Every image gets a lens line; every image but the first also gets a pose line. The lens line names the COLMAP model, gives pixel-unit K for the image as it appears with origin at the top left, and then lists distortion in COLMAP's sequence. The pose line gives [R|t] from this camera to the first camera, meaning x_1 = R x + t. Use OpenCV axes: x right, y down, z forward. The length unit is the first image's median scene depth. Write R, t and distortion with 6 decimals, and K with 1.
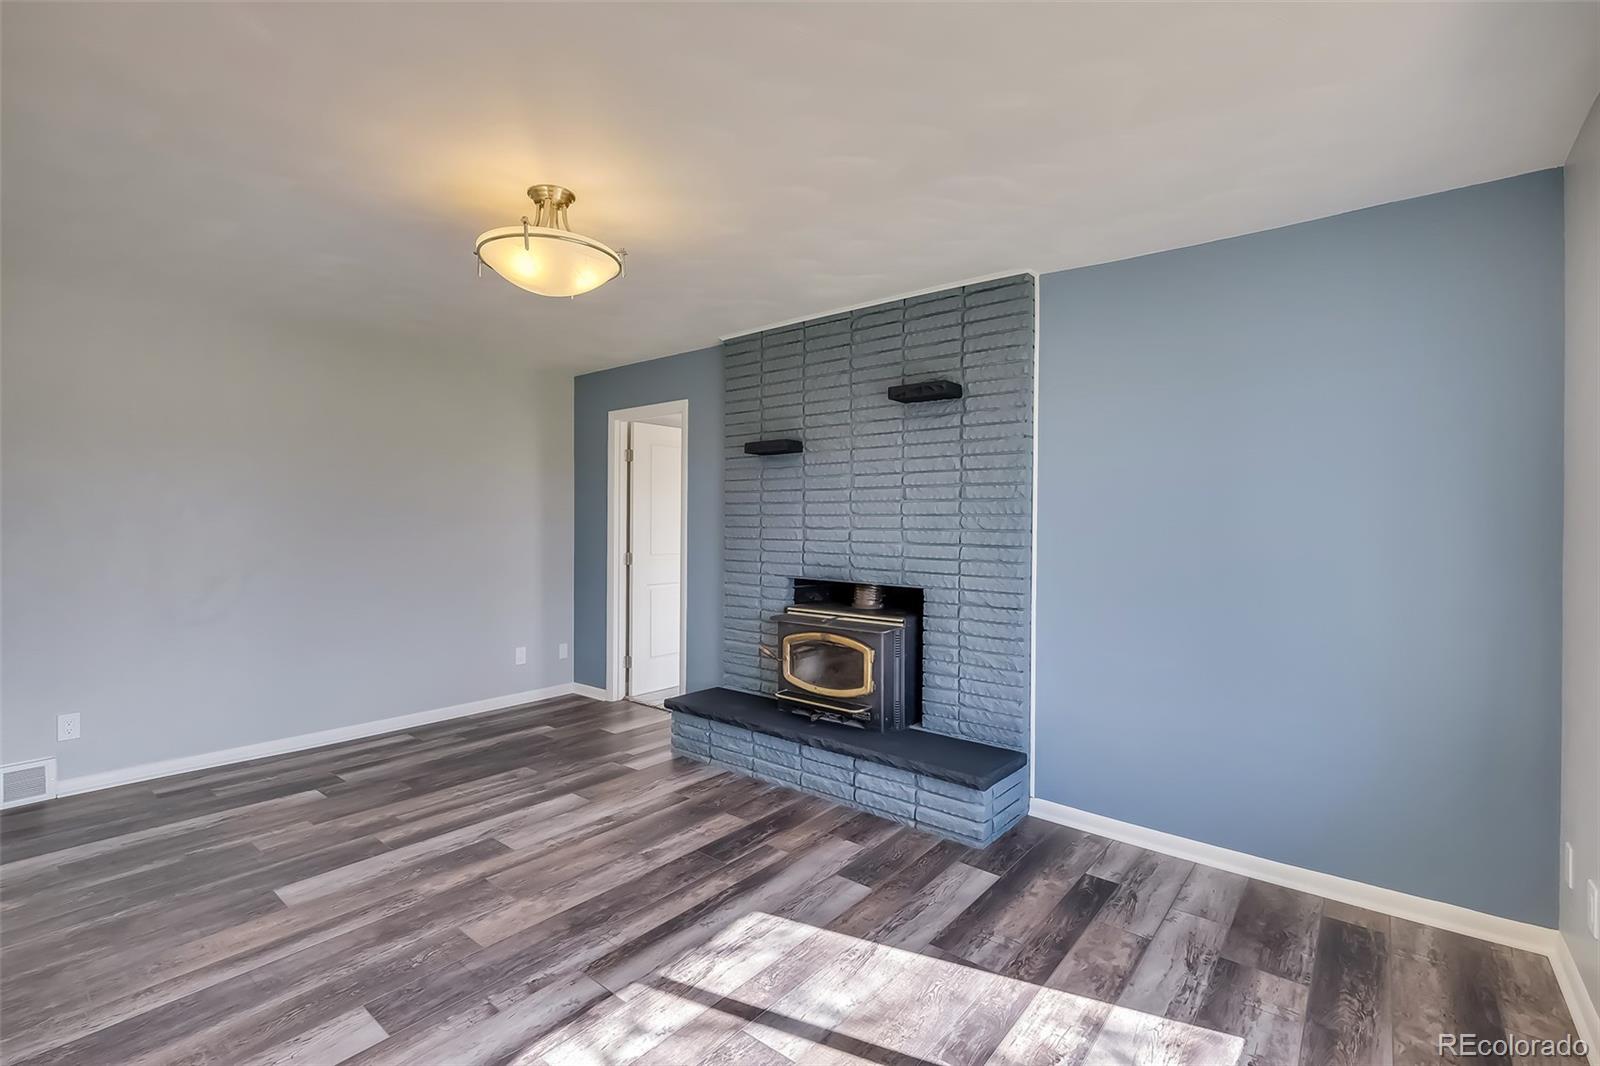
lens RADIAL K [[712.4, 0, 776.0], [0, 712.4, 523.3], [0, 0, 1]] dist [0.001275, -0.000073]
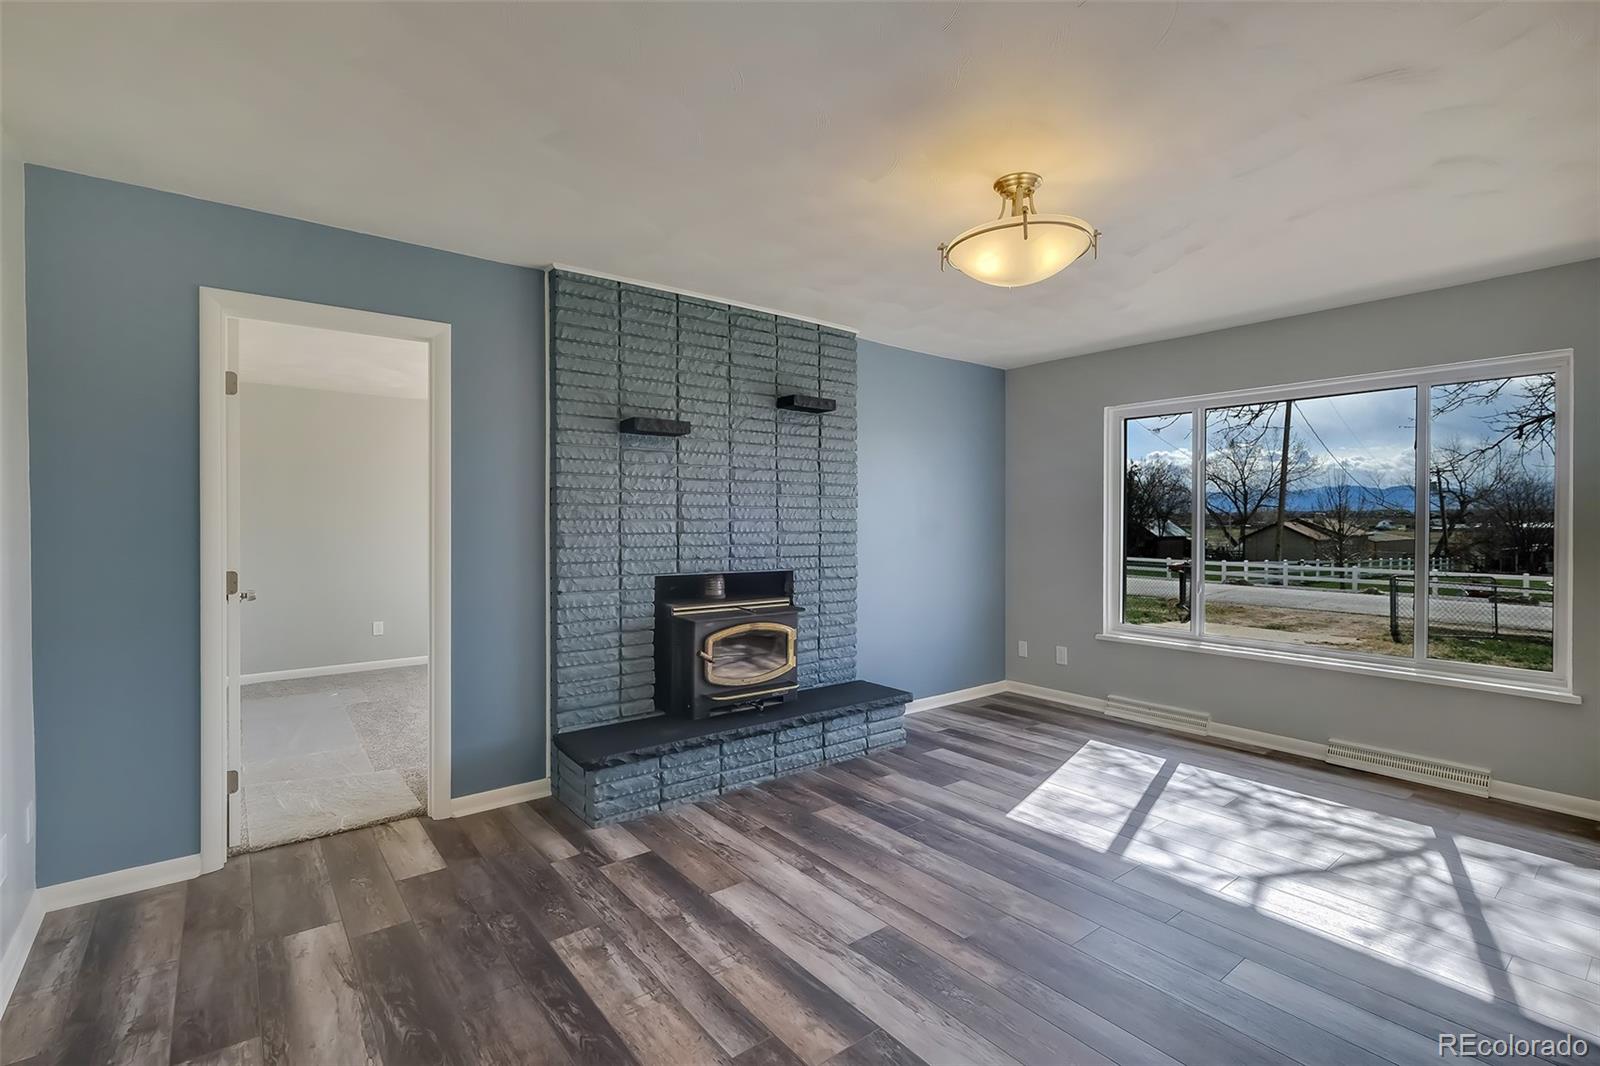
lens RADIAL K [[712.4, 0, 776.0], [0, 712.4, 523.3], [0, 0, 1]] dist [0.001275, -0.000073]
pose [[0.235971, -0.014886, 0.971646, -0.963886], [-0.003712, 0.999862, 0.016219, -0.005253], [-0.971753, -0.007434, 0.235883, 0.772980]]
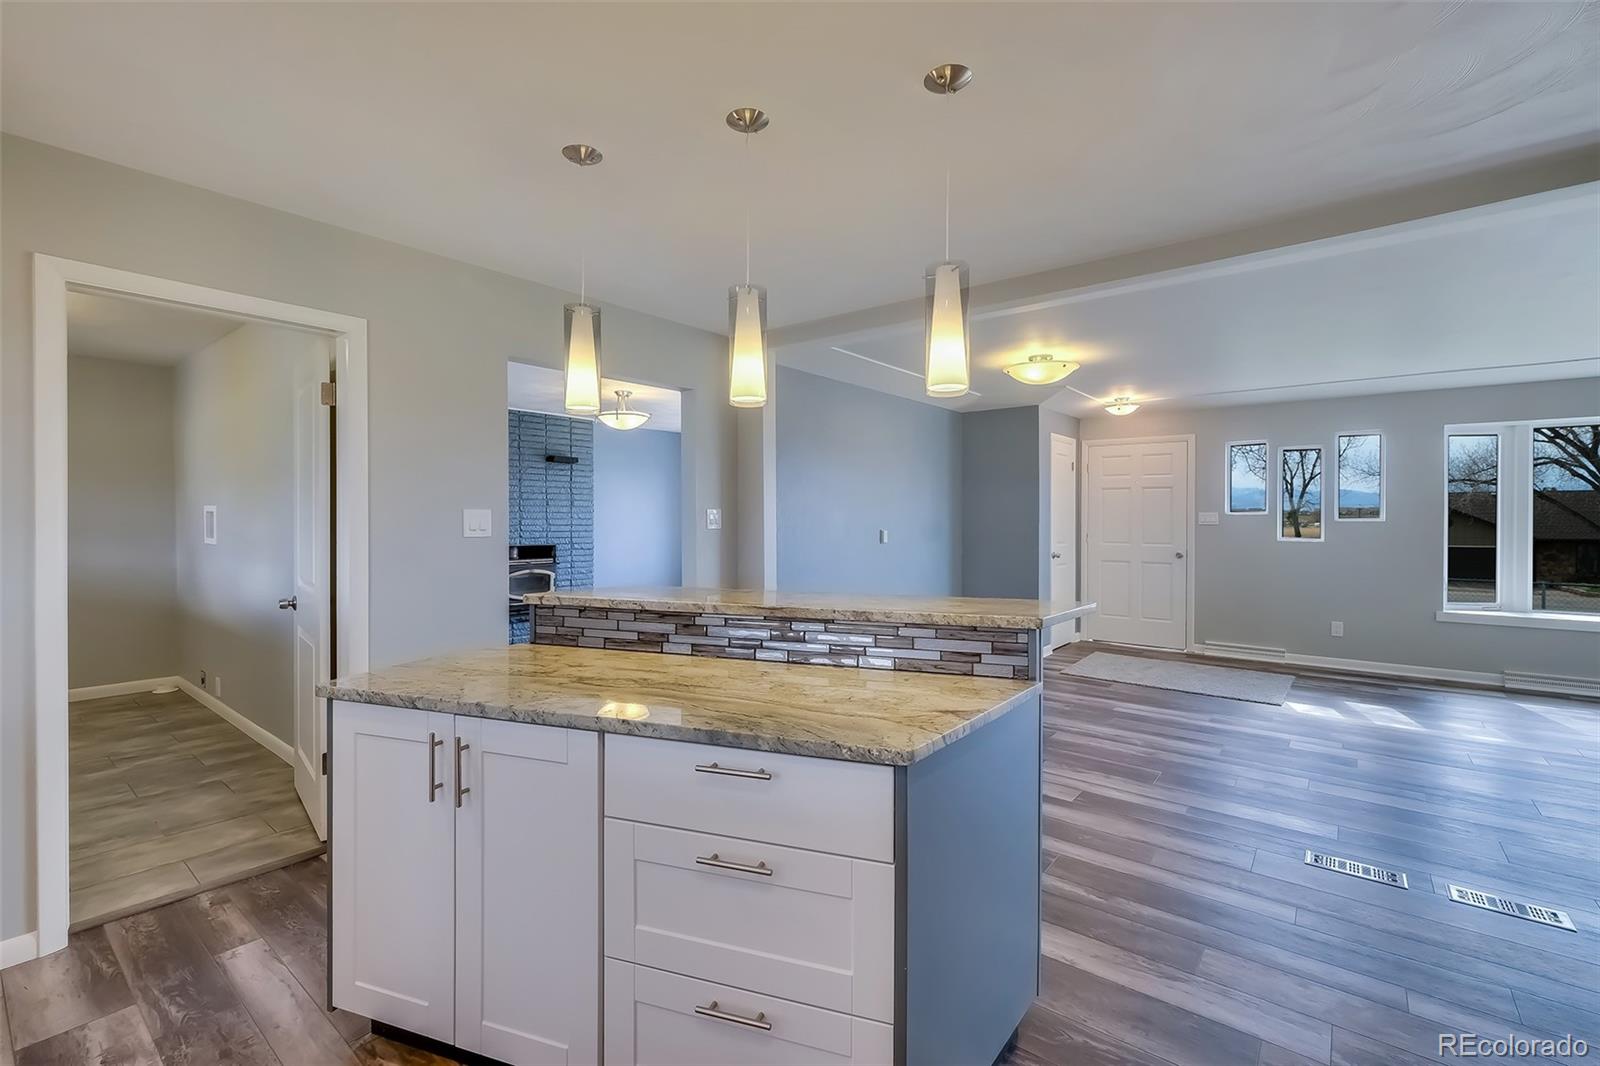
lens RADIAL K [[688.8, 0, 792.3], [0, 688.8, 522.3], [0, 0, 1]] dist [-0.002100, -0.000093]
pose [[-0.018312, -0.017577, 0.999678, -2.066398], [-0.006082, 0.999829, 0.017468, -0.024018], [-0.999814, -0.005761, -0.018416, 0.292400]]
